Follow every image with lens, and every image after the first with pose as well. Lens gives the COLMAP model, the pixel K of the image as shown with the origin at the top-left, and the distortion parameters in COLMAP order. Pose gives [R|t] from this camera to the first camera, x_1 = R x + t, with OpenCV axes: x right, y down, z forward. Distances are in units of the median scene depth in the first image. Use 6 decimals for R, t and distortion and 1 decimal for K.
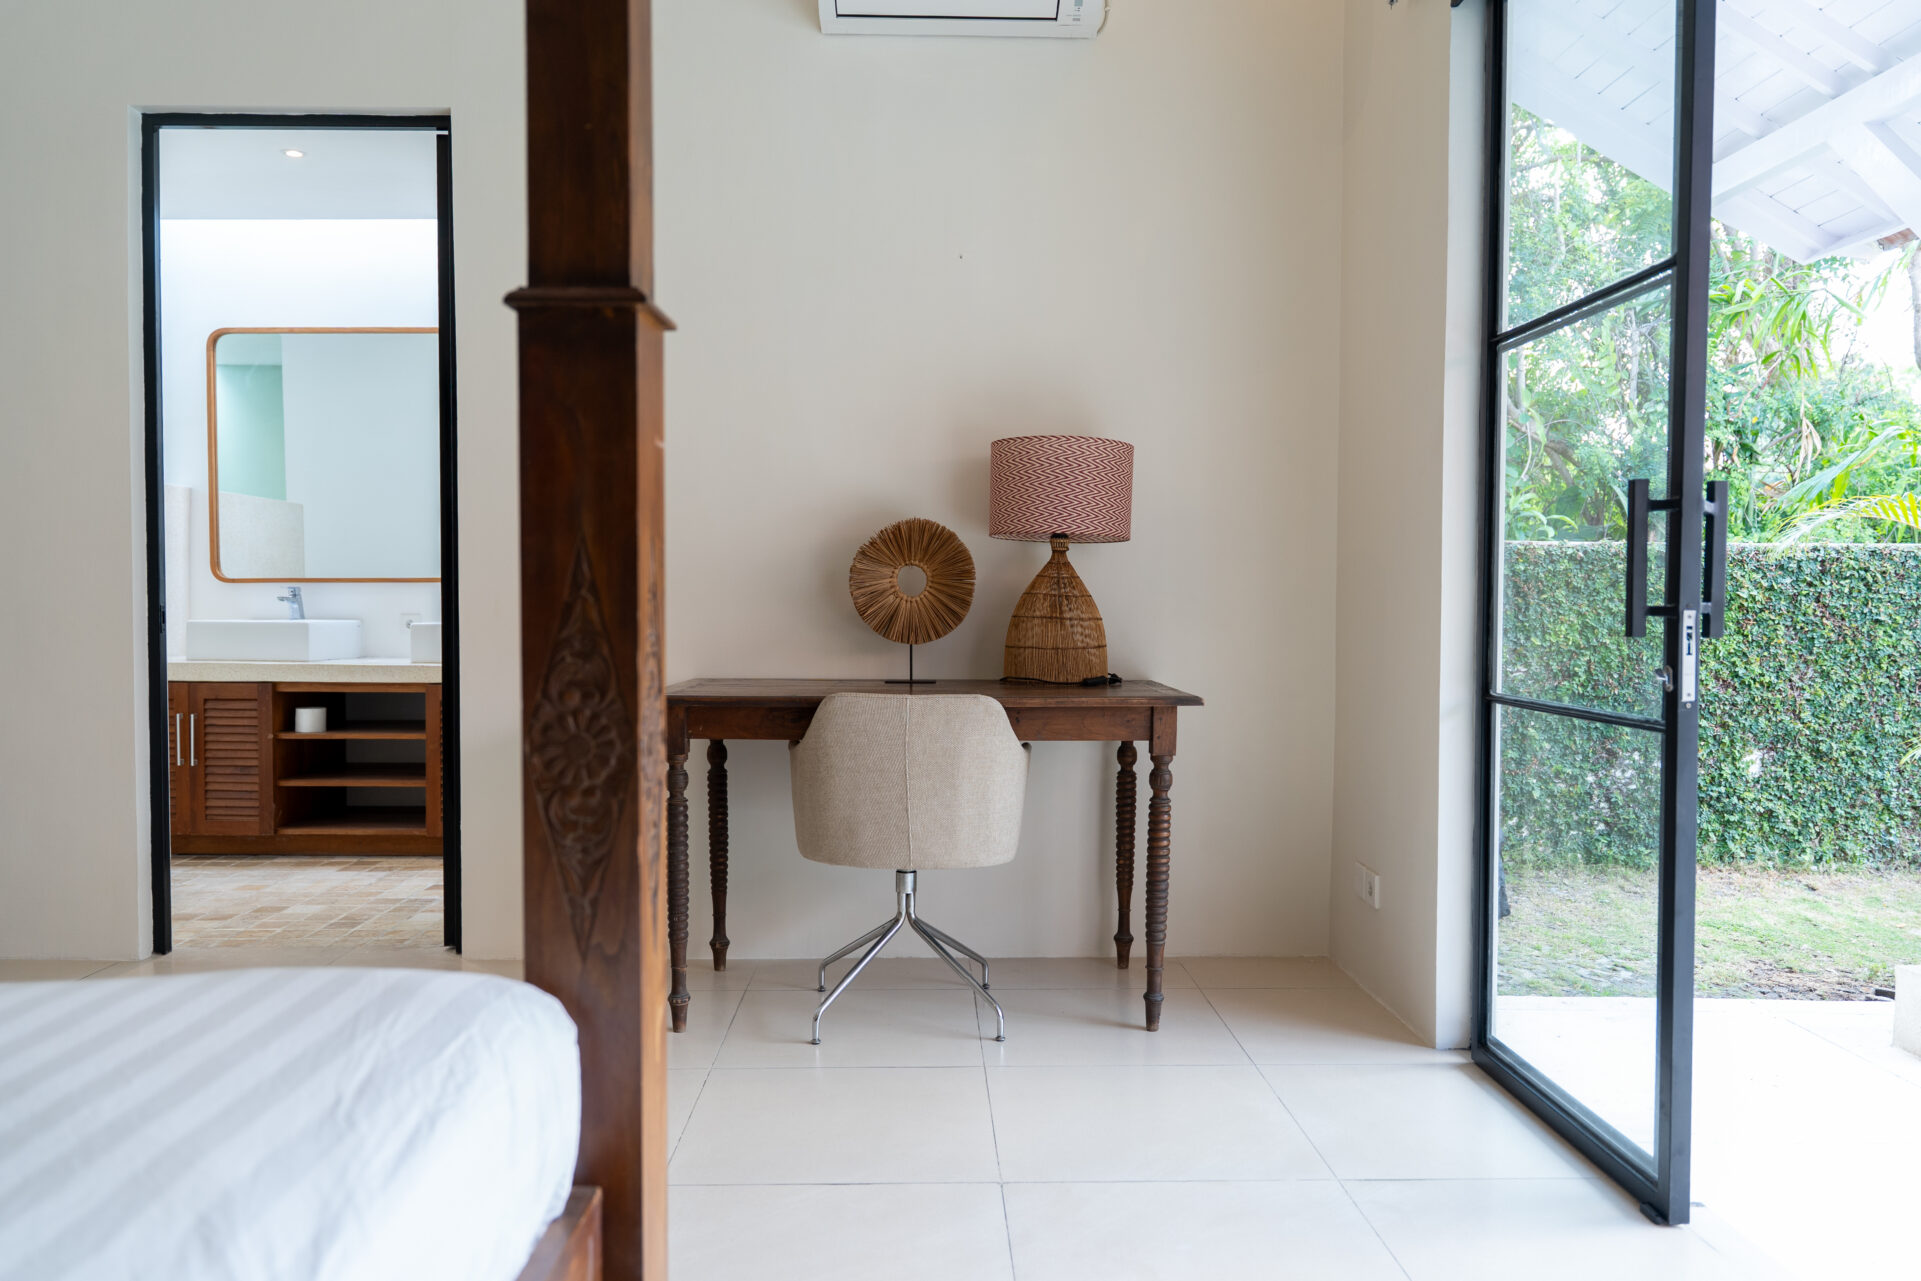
lens RADIAL K [[1378.3, 0, 960.5], [0, 1378.3, 640.5], [0, 0, 1]] dist [0.020420, -0.033170]
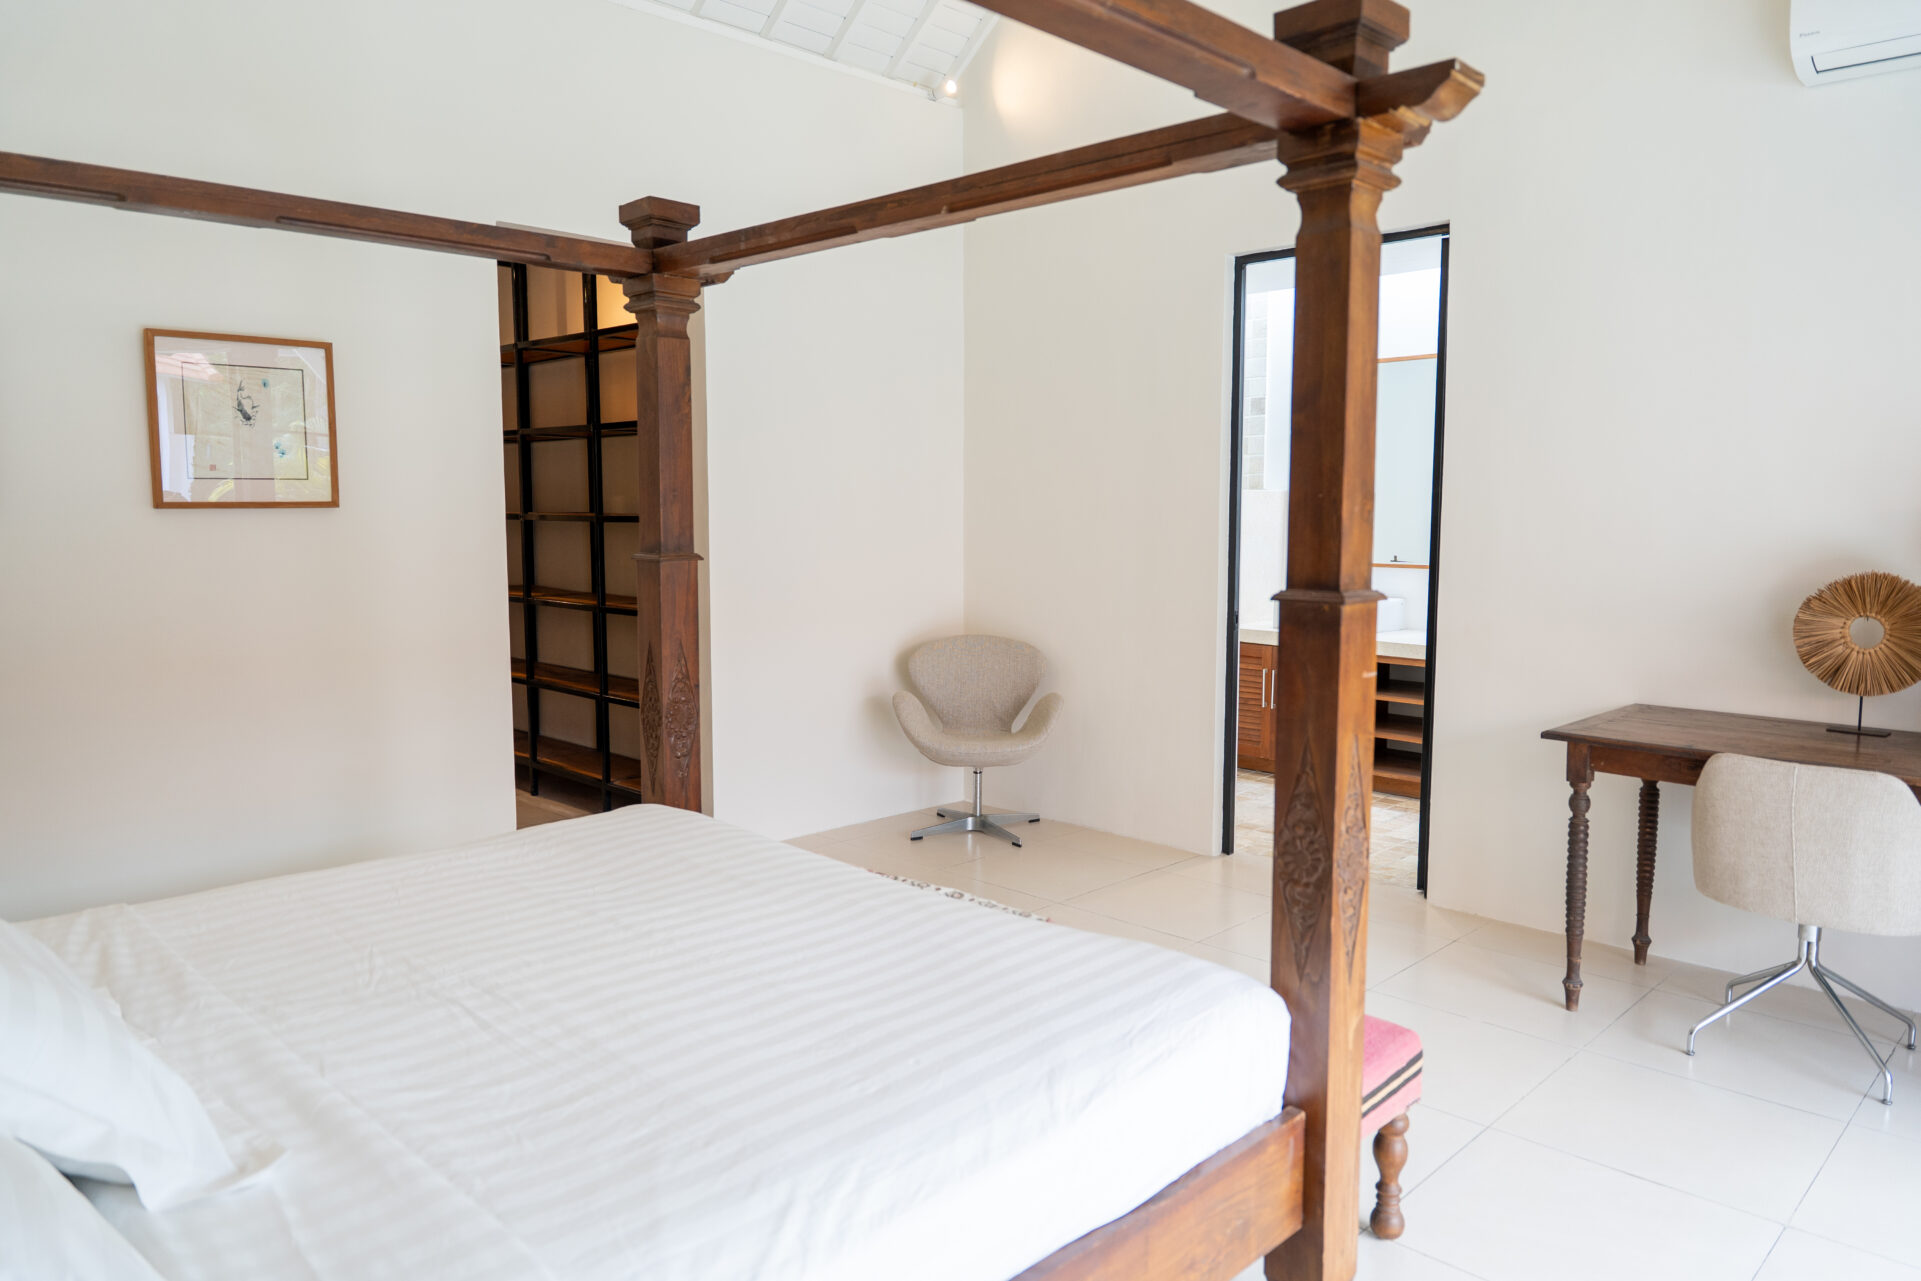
lens RADIAL K [[1296.7, 0, 960.5], [0, 1296.7, 640.5], [0, 0, 1]] dist [0.028400, -0.038704]
pose [[0.701510, 0.071634, -0.709051, 0.547796], [-0.021298, 0.996598, 0.079613, -0.310092], [0.712342, -0.040748, 0.700649, -0.418936]]
